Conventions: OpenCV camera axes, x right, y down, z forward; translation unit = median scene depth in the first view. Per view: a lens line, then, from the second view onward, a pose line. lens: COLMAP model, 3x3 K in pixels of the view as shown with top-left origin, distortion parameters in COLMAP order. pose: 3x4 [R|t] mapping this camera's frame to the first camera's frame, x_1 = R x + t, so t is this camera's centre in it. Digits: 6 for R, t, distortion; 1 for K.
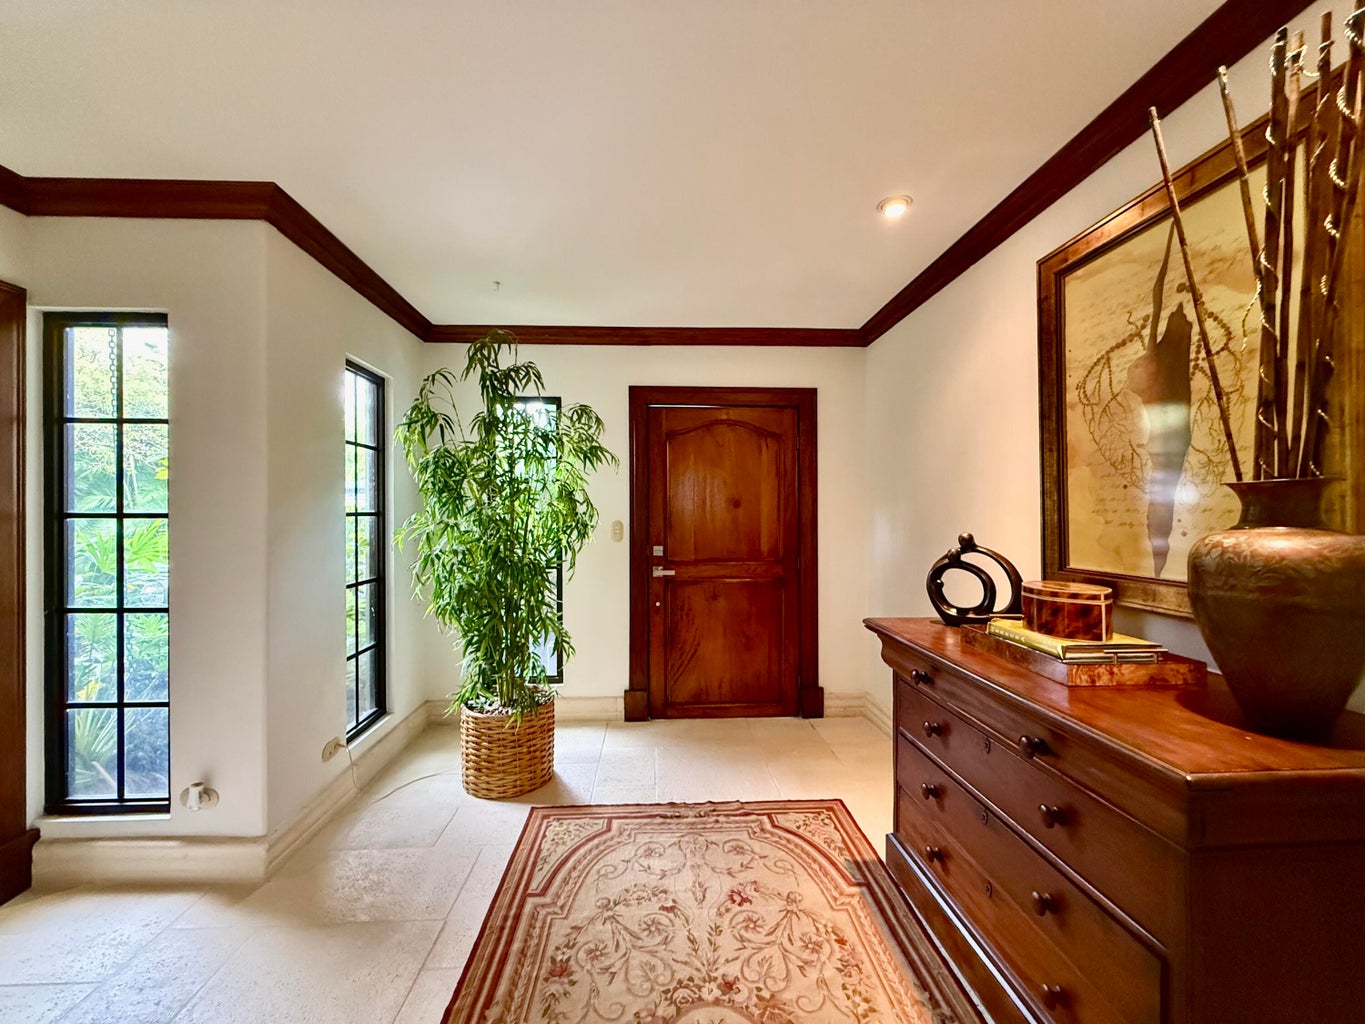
lens RADIAL K [[544.6, 0, 677.4], [0, 544.6, 512.2], [0, 0, 1]] dist [-0.000073, 0.000067]
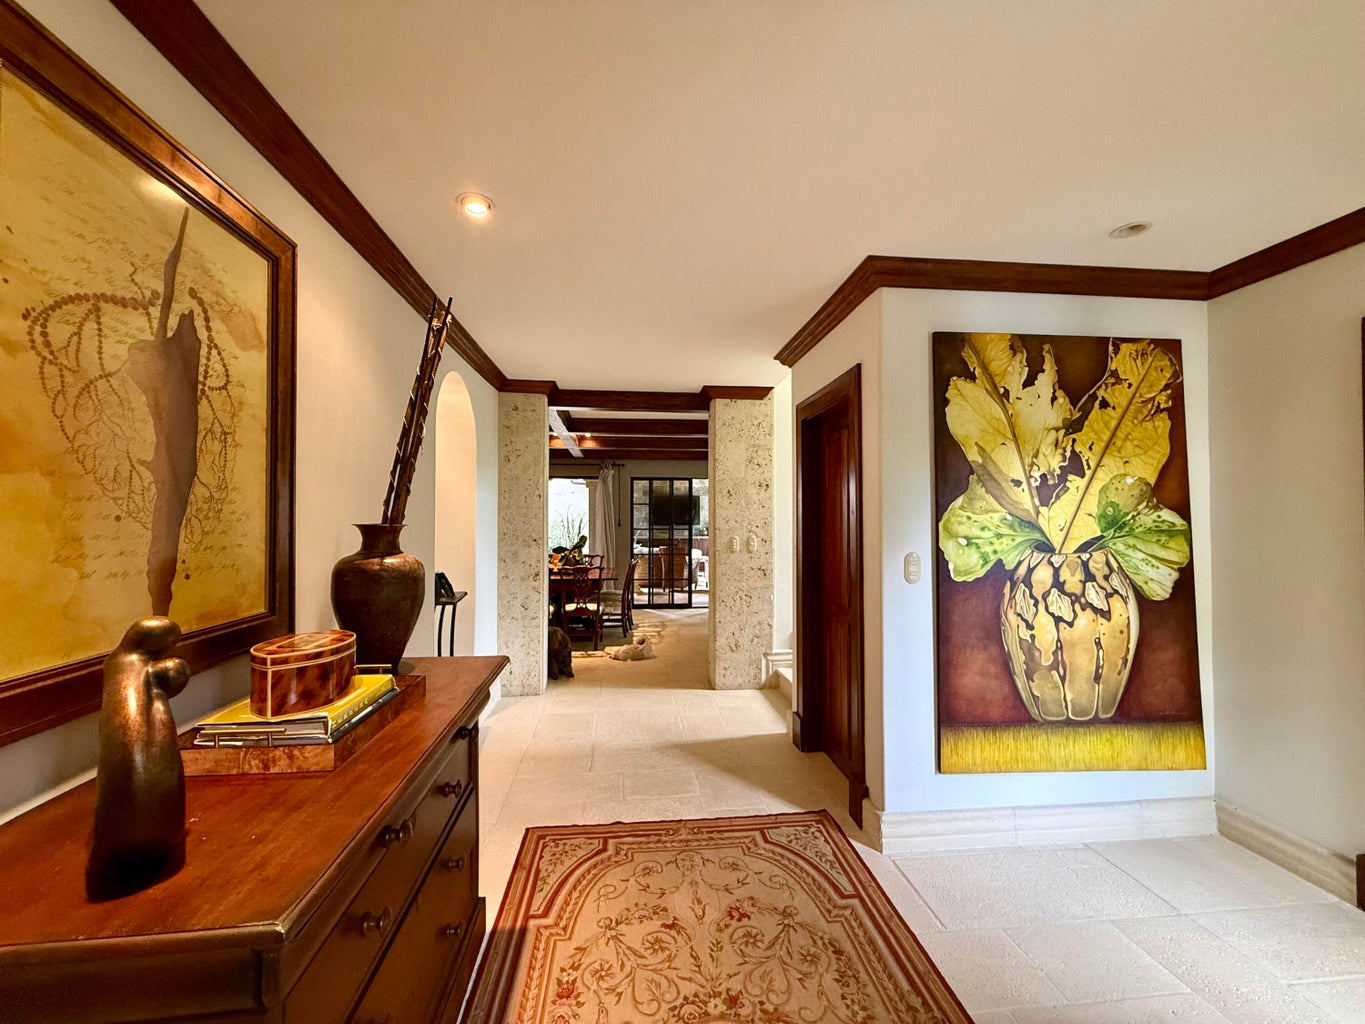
lens RADIAL K [[544.6, 0, 677.4], [0, 544.6, 512.2], [0, 0, 1]] dist [-0.000073, 0.000067]
pose [[-0.998504, 0.003696, -0.054552, 0.130424], [0.004518, 0.999878, -0.014941, -0.029926], [0.054490, -0.015165, -0.998399, 1.234619]]
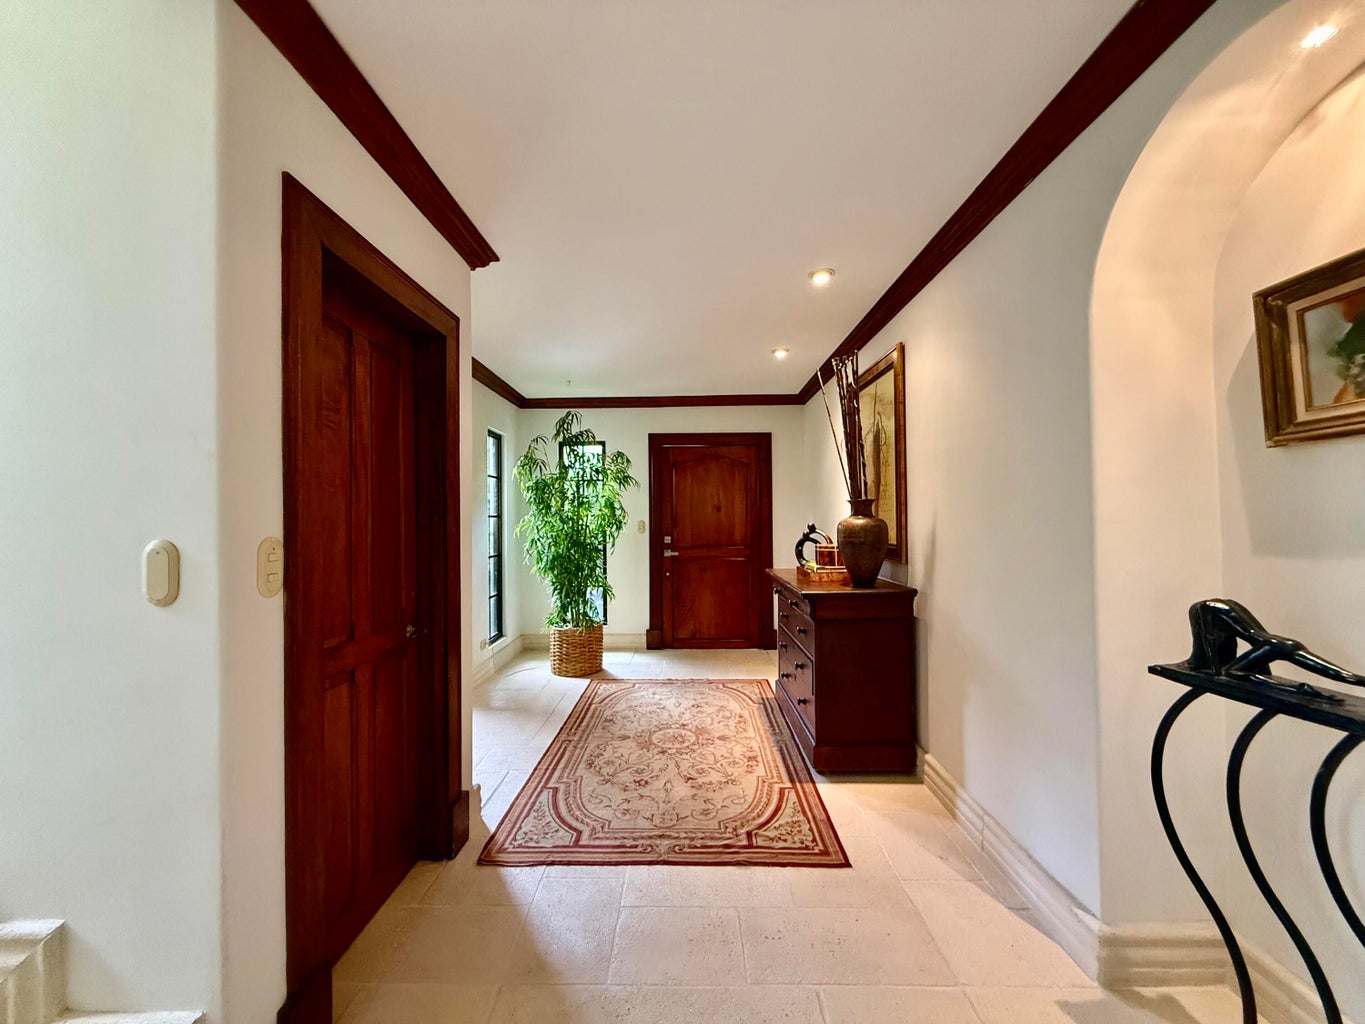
lens RADIAL K [[544.6, 0, 677.4], [0, 544.6, 512.2], [0, 0, 1]] dist [-0.000073, 0.000067]
pose [[0.997591, -0.006272, -0.069084, 0.156450], [0.005625, 0.999938, -0.009558, 0.012445], [0.069140, 0.009147, 0.997565, -0.851780]]
